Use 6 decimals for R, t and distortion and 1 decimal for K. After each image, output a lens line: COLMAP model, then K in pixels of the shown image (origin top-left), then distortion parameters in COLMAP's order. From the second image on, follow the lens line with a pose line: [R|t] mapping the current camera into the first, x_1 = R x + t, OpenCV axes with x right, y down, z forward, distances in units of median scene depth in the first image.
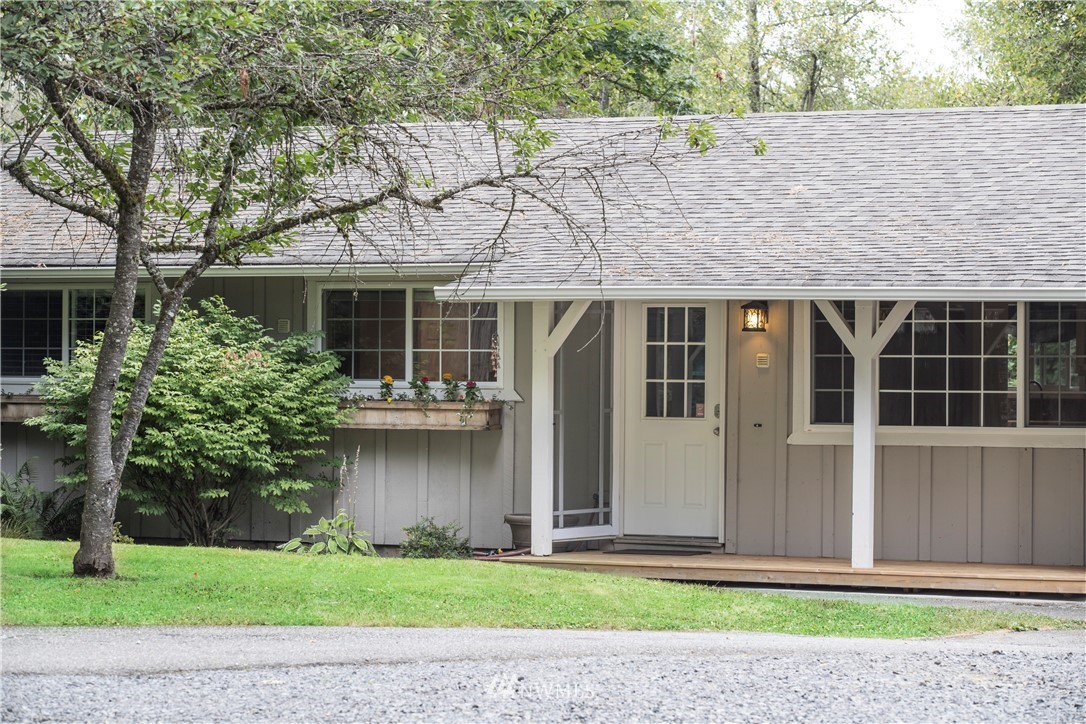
lens RADIAL K [[3732.6, 0, 525.8], [0, 3732.6, 362.3], [0, 0, 1]] dist [0.170710, 1.529213]
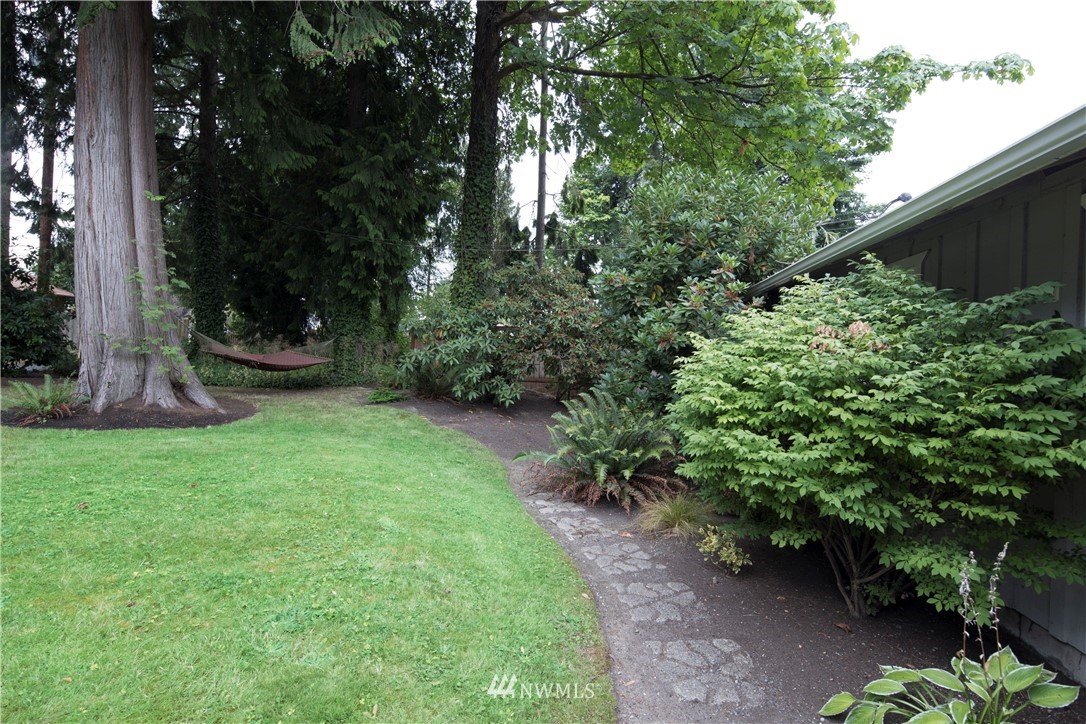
lens RADIAL K [[526.0, 0, 541.4], [0, 526.0, 356.1], [0, 0, 1]] dist [0.002834, -0.002015]
pose [[0.332969, 0.004747, -0.942926, -0.008354], [-0.028273, 0.999588, -0.004951, 0.004318], [0.942514, 0.028308, 0.332966, 0.934288]]
